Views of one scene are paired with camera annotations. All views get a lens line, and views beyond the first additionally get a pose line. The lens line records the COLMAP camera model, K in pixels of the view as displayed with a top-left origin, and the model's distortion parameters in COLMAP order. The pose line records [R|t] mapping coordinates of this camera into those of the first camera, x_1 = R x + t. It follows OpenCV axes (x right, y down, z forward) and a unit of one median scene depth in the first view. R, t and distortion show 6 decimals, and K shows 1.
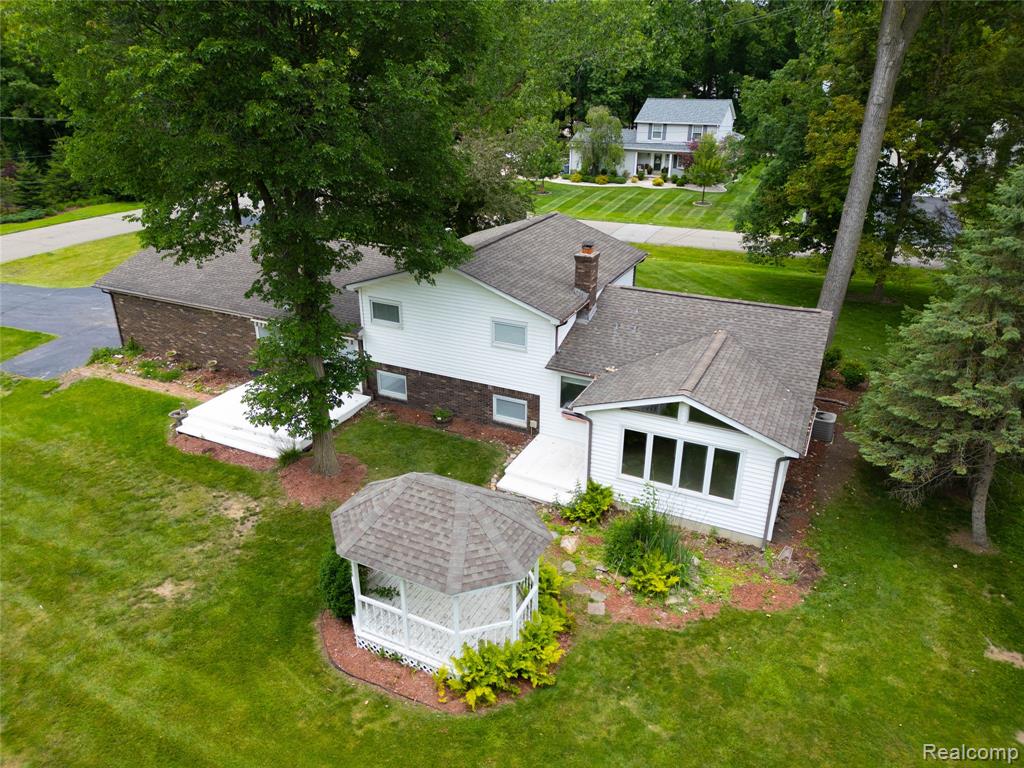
lens RADIAL K [[717.0, 0, 508.4], [0, 717.0, 381.1], [0, 0, 1]] dist [0.072878, -0.067396]
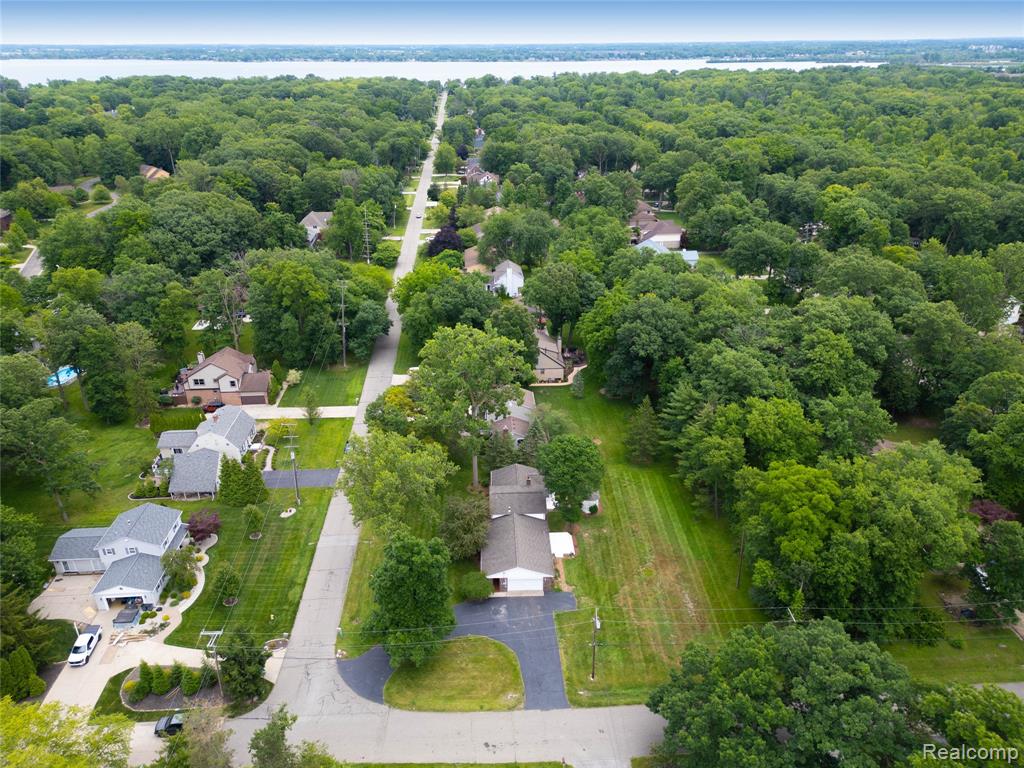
lens RADIAL K [[717.0, 0, 509.0], [0, 717.0, 383.3], [0, 0, 1]] dist [0.072878, -0.067396]
pose [[-0.461183, -0.377419, 0.803035, -4.497464], [0.368126, 0.742076, 0.560184, -4.395573], [-0.807337, 0.553965, -0.203295, 2.130762]]
